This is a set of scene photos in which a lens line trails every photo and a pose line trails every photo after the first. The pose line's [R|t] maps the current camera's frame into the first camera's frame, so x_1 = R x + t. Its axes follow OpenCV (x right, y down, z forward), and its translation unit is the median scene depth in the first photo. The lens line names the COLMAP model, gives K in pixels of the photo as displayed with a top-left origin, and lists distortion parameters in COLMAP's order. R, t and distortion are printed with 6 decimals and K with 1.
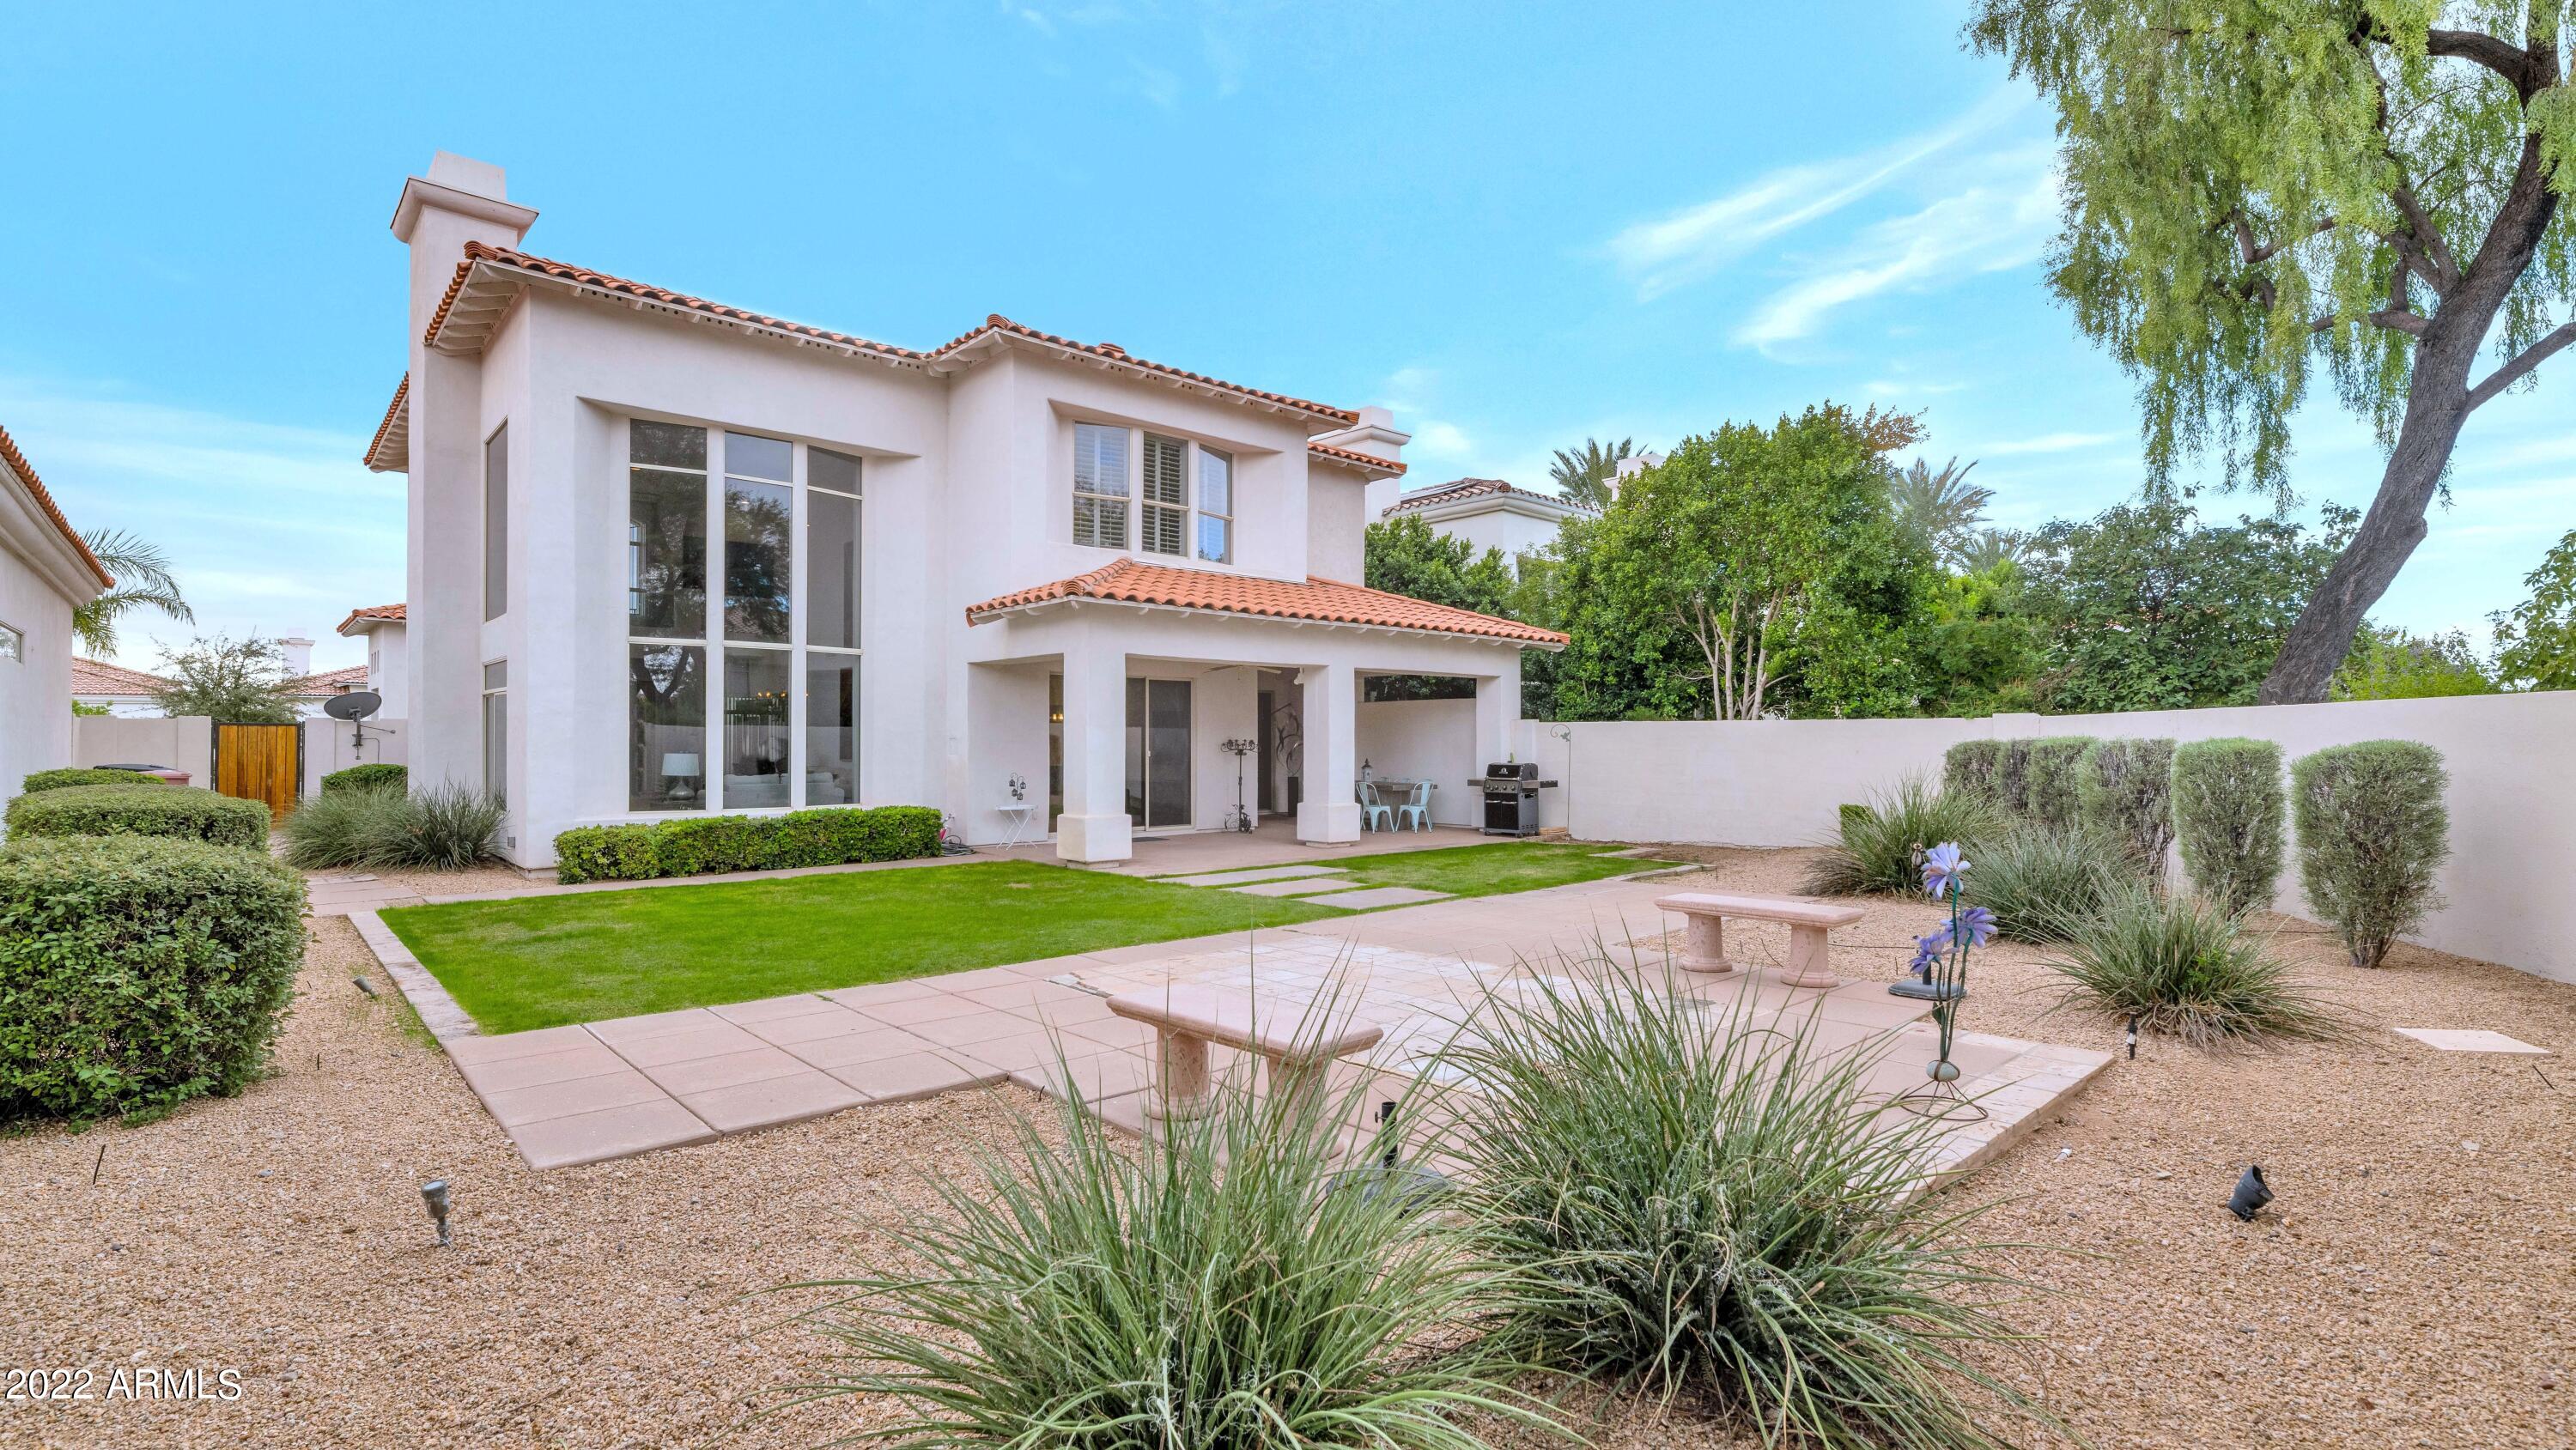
lens RADIAL K [[1159.7, 0, 1282.1], [0, 1159.7, 729.0], [0, 0, 1]] dist [-0.002734, -0.000088]
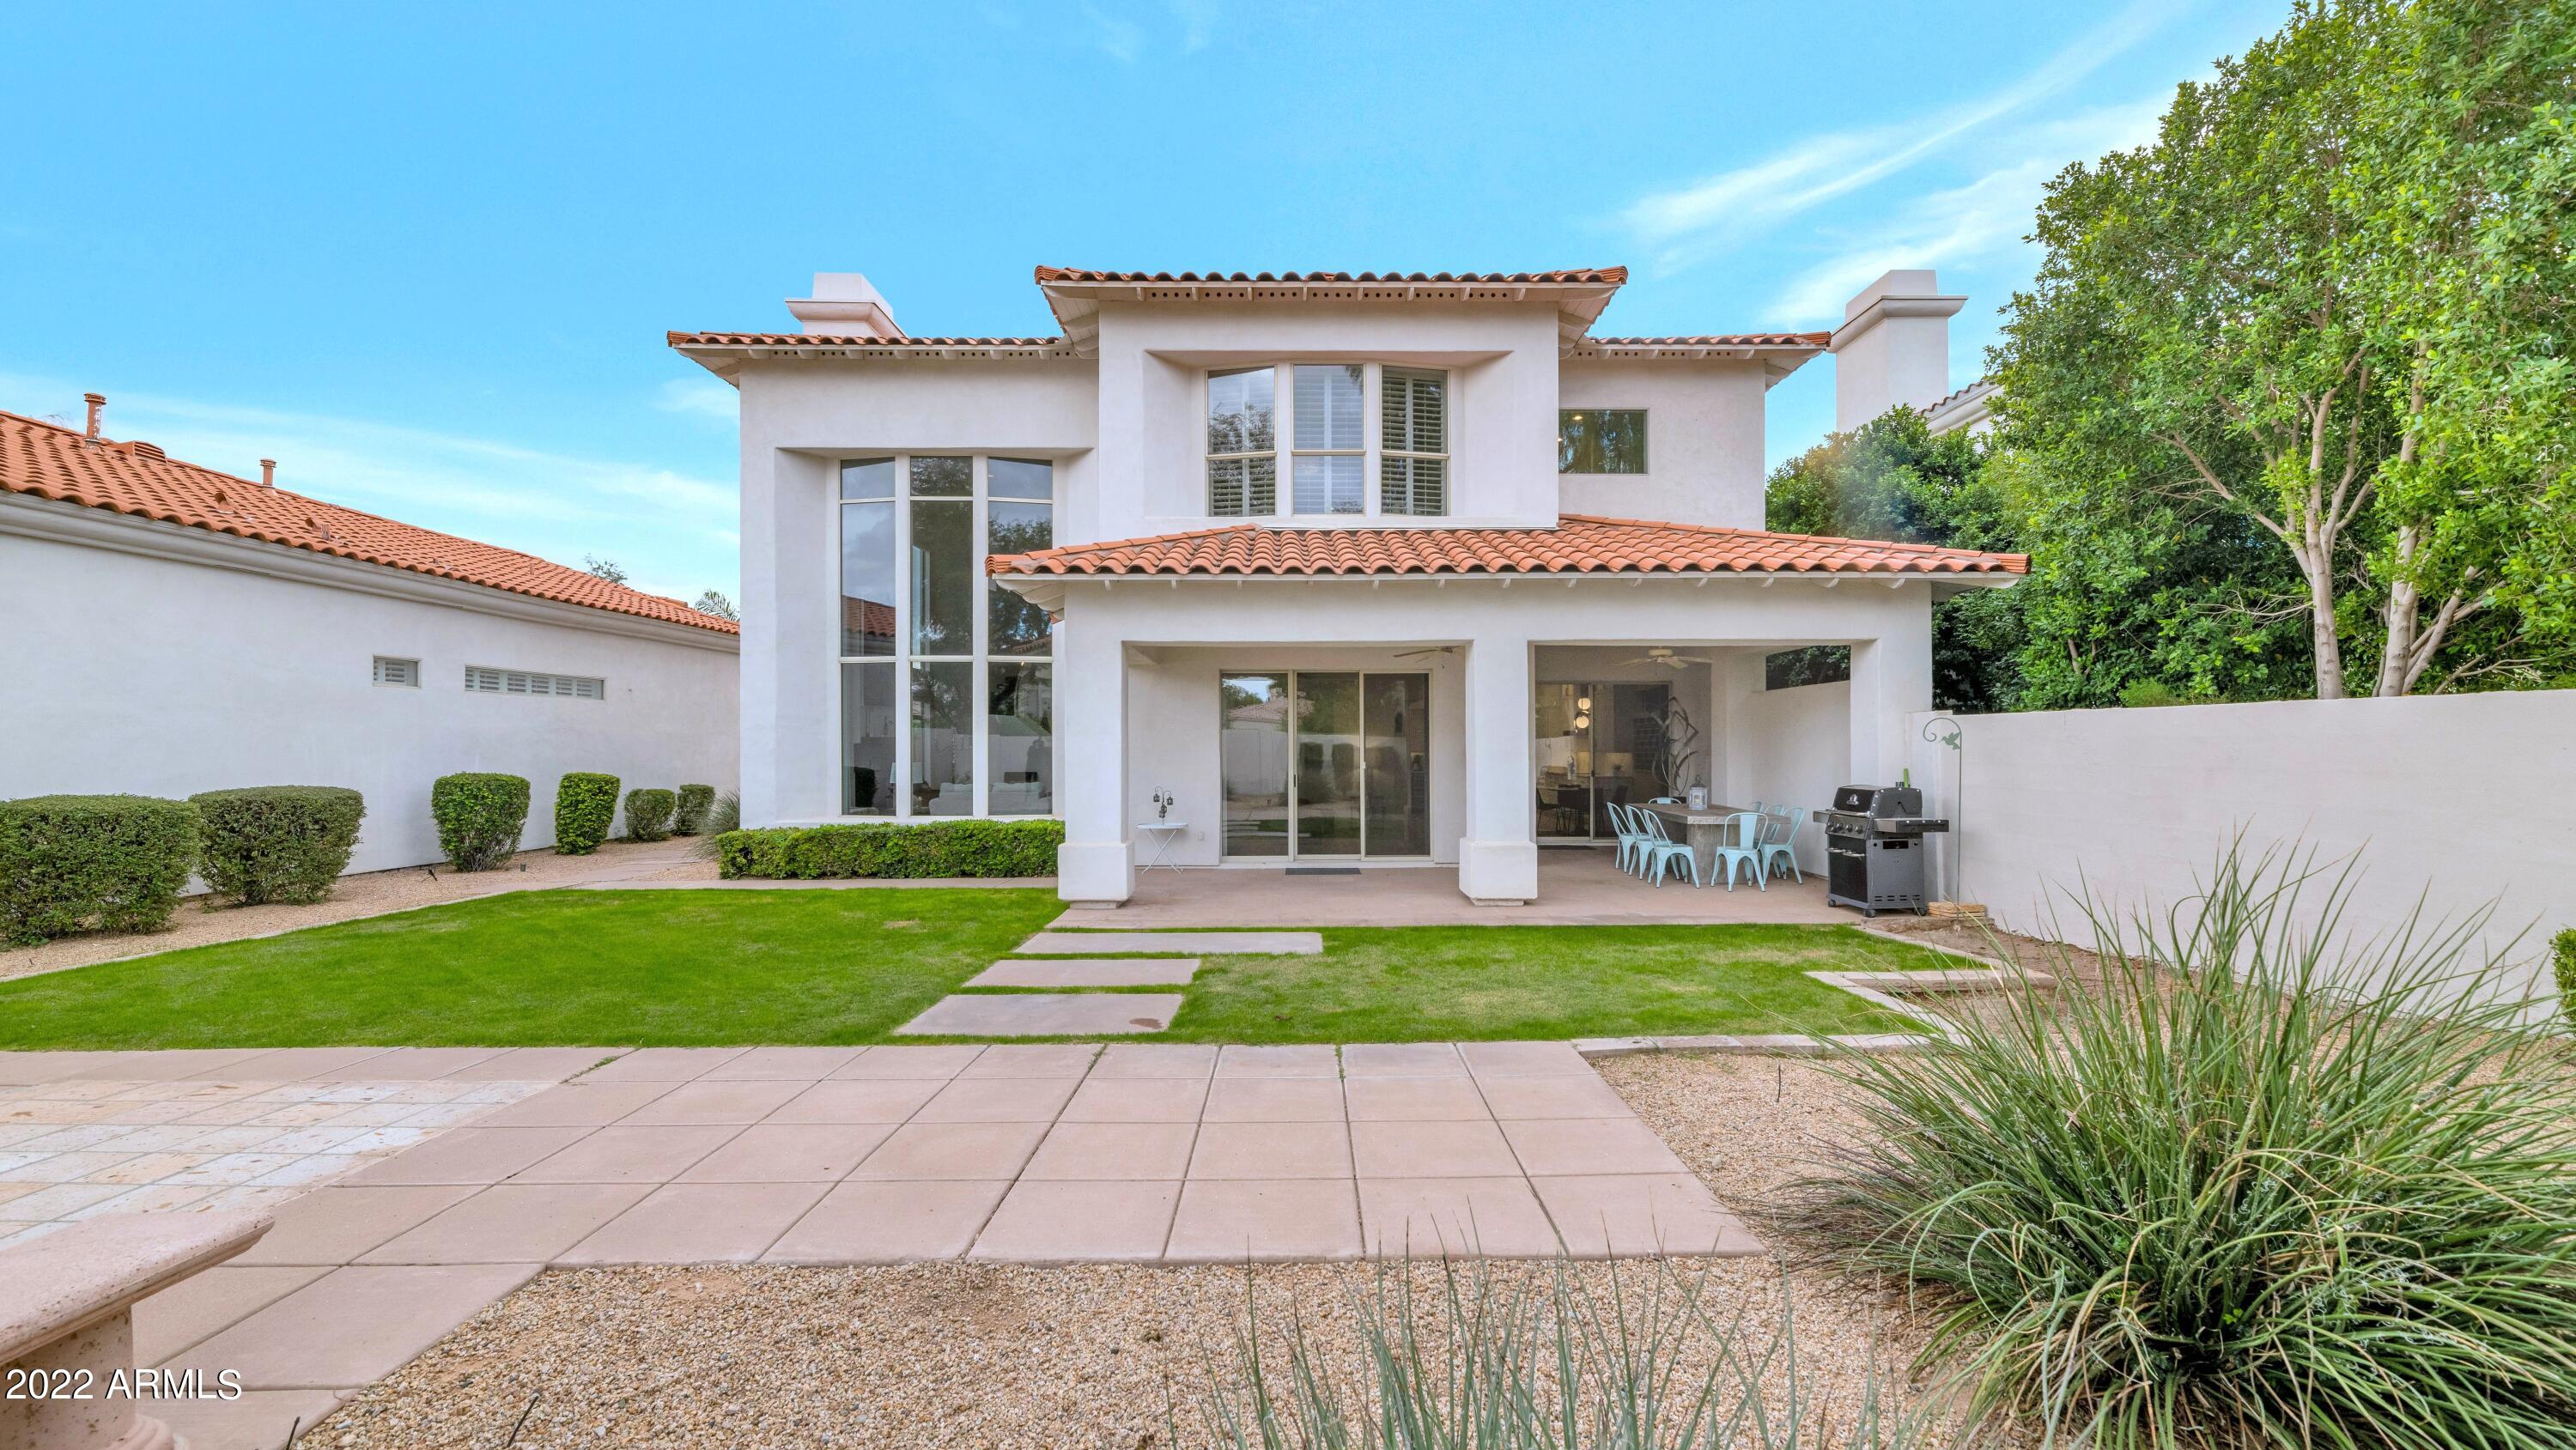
lens RADIAL K [[1081.7, 0, 1291.4], [0, 1081.7, 742.3], [0, 0, 1]] dist [0.000858, 0.000090]
pose [[0.746569, -0.005308, -0.665287, 0.354056], [0.011733, 0.999918, 0.005188, 0.001209], [0.665205, -0.011679, 0.746569, 0.412878]]
